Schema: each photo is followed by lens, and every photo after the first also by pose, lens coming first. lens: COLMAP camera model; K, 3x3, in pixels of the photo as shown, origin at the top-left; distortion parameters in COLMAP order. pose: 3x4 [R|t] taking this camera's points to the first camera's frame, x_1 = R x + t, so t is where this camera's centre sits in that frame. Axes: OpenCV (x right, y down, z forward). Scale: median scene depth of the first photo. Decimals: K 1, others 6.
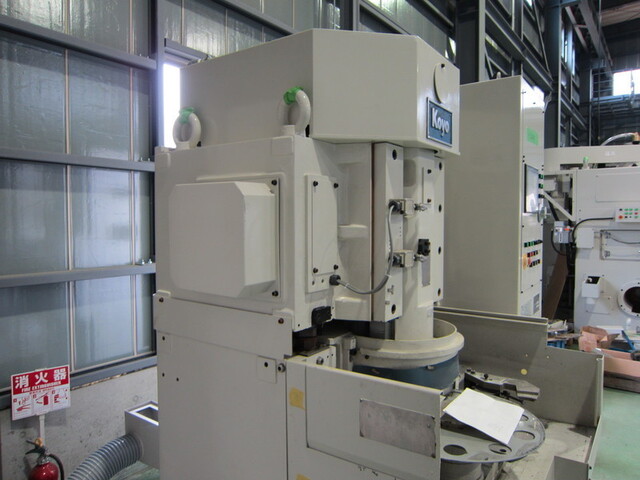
lens RADIAL K [[452.5, 0, 319.4], [0, 452.5, 235.5], [0, 0, 1]] dist [-0.036265, 0.011857]
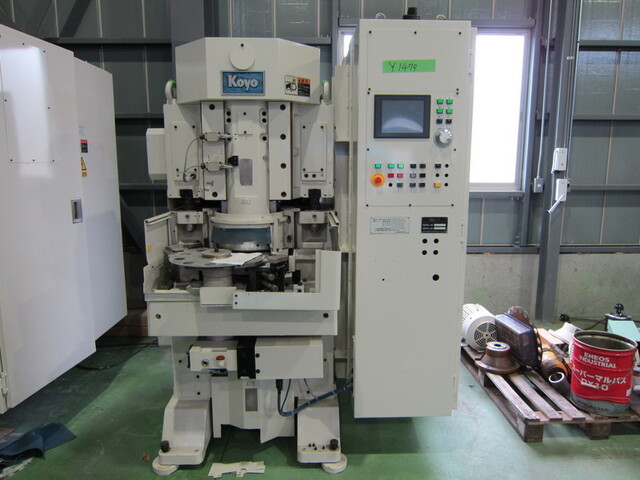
lens RADIAL K [[452.5, 0, 319.4], [0, 452.5, 235.5], [0, 0, 1]] dist [-0.036265, 0.011857]
pose [[0.615160, 0.135158, -0.776731, 0.873334], [-0.032943, 0.988742, 0.145959, 0.022385], [0.787714, -0.064200, 0.612687, 0.100248]]
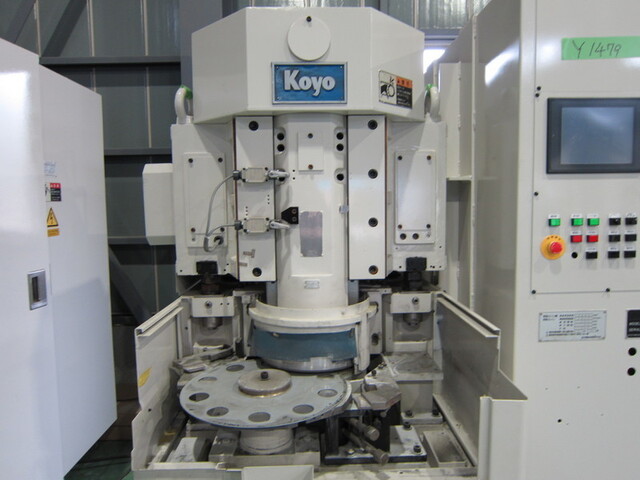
lens RADIAL K [[452.5, 0, 319.4], [0, 452.5, 235.5], [0, 0, 1]] dist [-0.036265, 0.011857]
pose [[0.612219, 0.059811, -0.788423, 0.515821], [-0.017707, 0.997922, 0.061955, 0.003643], [0.790490, -0.023969, 0.612005, 0.219947]]
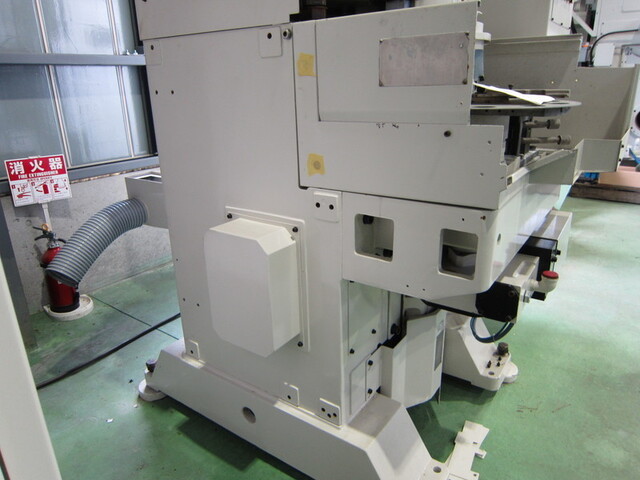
lens RADIAL K [[452.5, 0, 319.4], [0, 452.5, 235.5], [0, 0, 1]] dist [-0.036265, 0.011857]
pose [[0.999723, -0.023555, 0.000026, -0.014903], [0.022530, 0.956552, 0.290691, 0.199555], [-0.006872, -0.290610, 0.956817, 0.026266]]
